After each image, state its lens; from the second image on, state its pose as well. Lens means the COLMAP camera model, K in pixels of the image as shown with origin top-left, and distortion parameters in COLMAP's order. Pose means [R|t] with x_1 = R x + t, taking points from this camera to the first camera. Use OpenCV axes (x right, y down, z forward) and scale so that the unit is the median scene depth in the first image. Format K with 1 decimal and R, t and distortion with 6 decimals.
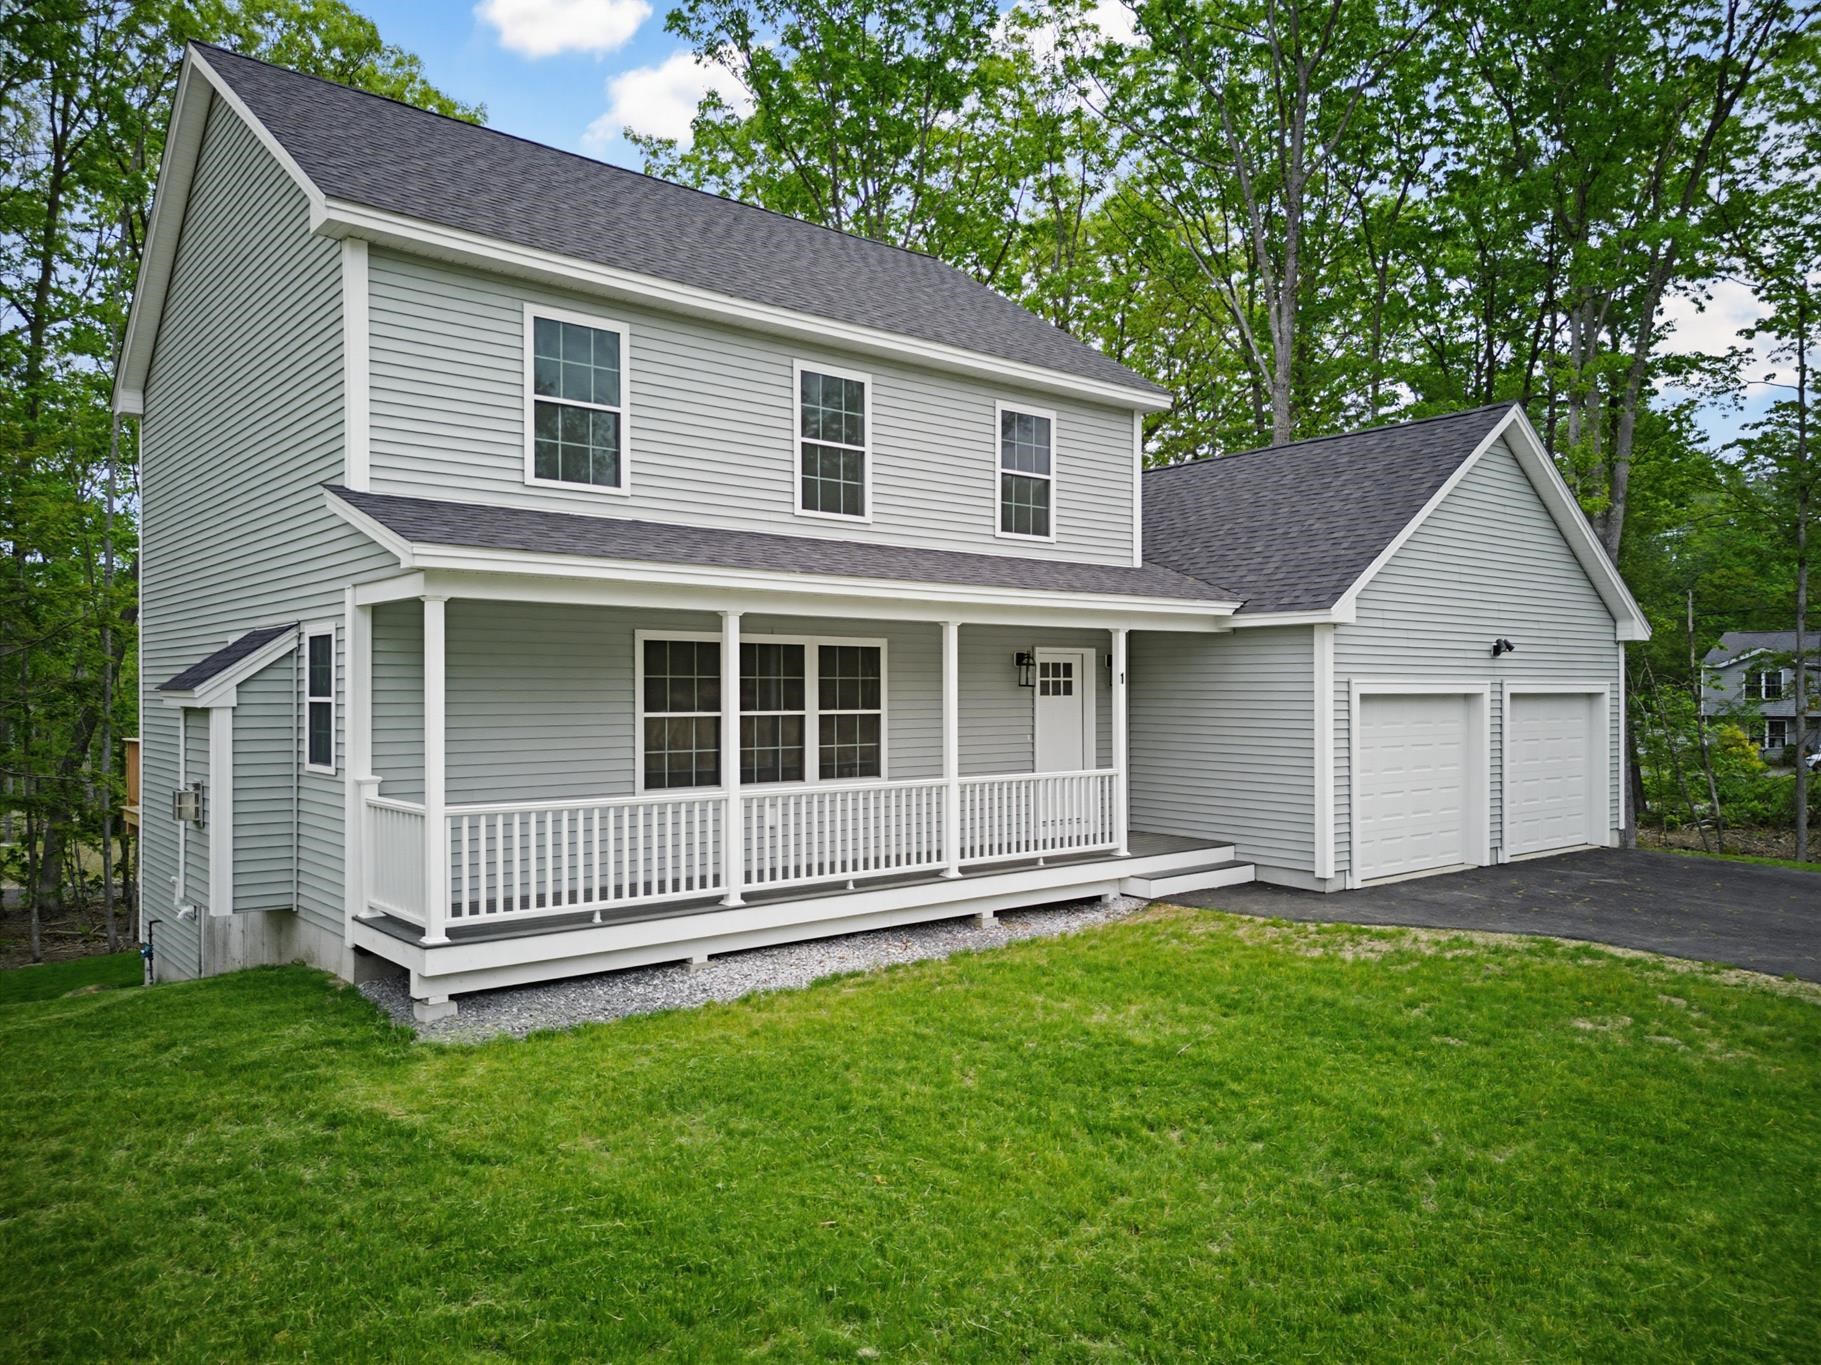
lens RADIAL K [[1283.6, 0, 917.2], [0, 1283.6, 680.7], [0, 0, 1]] dist [0.023833, -0.016986]
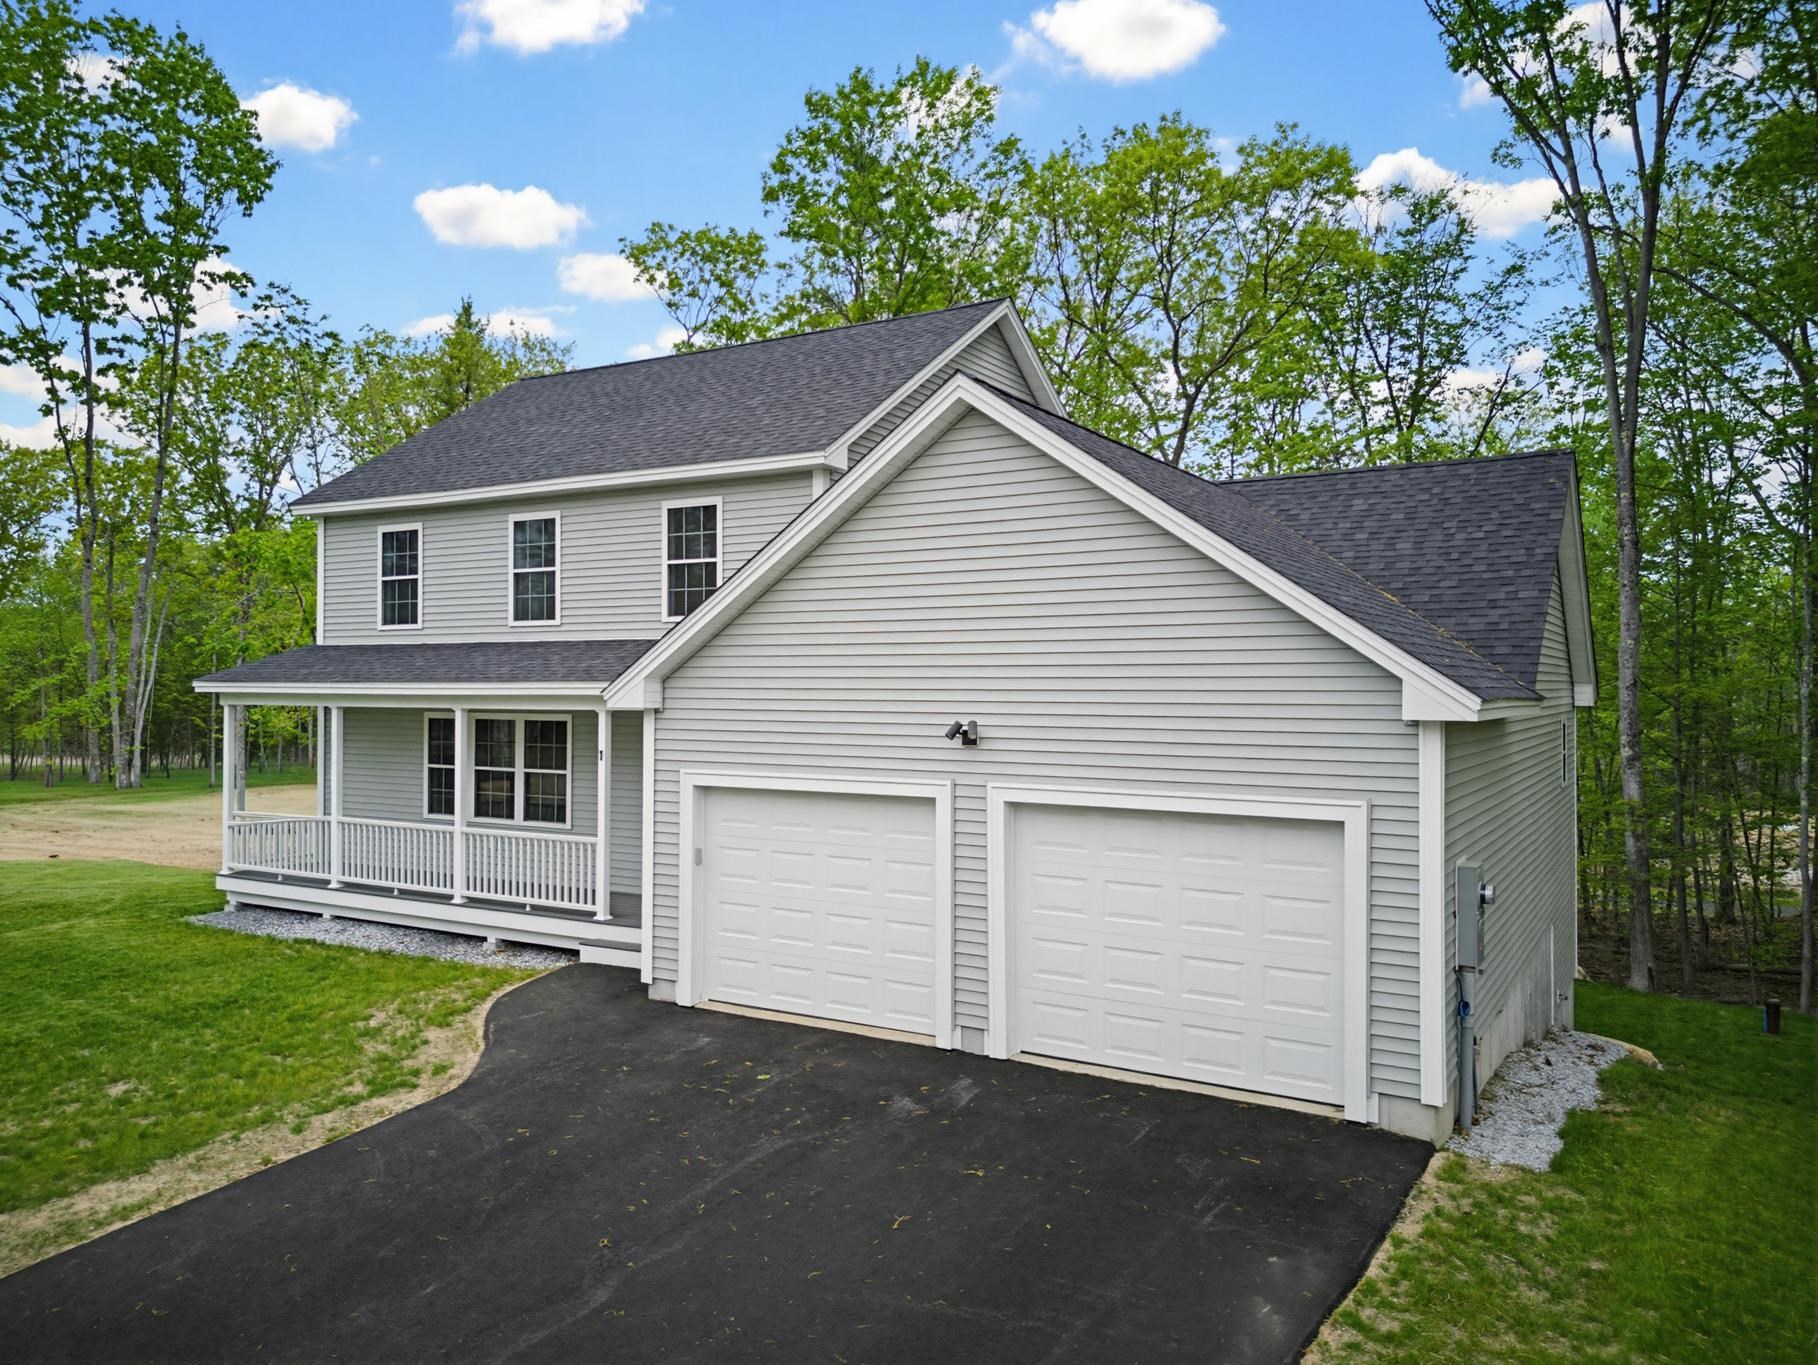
lens RADIAL K [[1281.5, 0, 923.0], [0, 1281.5, 680.0], [0, 0, 1]] dist [0.023833, -0.016986]
pose [[0.328034, 0.002240, -0.944663, 1.346997], [0.015698, 0.999846, 0.007822, -0.074585], [0.944535, -0.017395, 0.327949, 0.956947]]
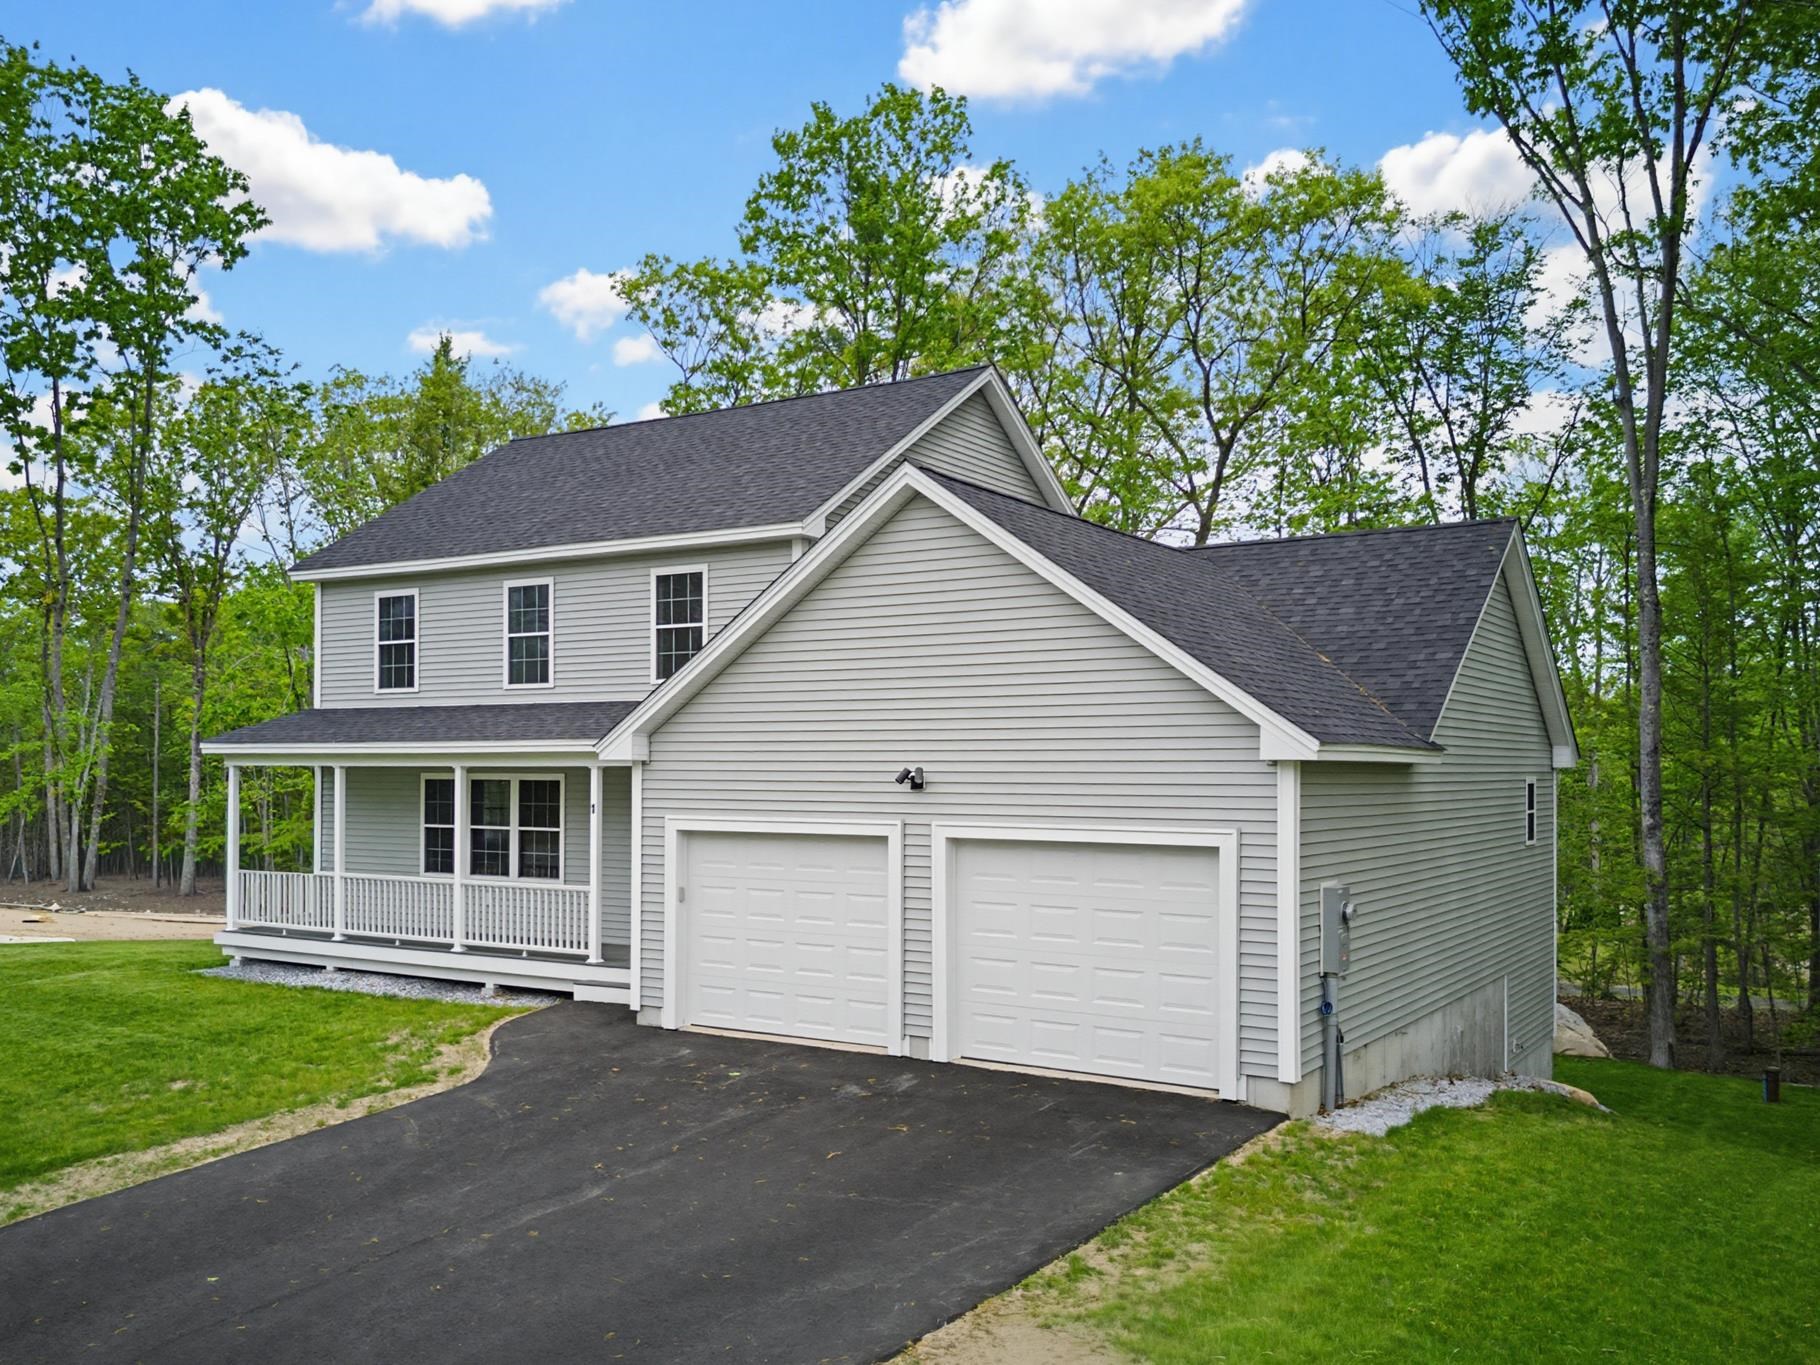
lens RADIAL K [[1494.4, 0, 931.8], [0, 1494.4, 765.8], [0, 0, 1]] dist [0.017089, 0.019161]
pose [[0.307911, 0.005476, -0.951399, 1.624105], [0.016483, 0.999803, 0.011089, -0.054365], [0.951272, -0.019096, 0.307760, 0.929404]]
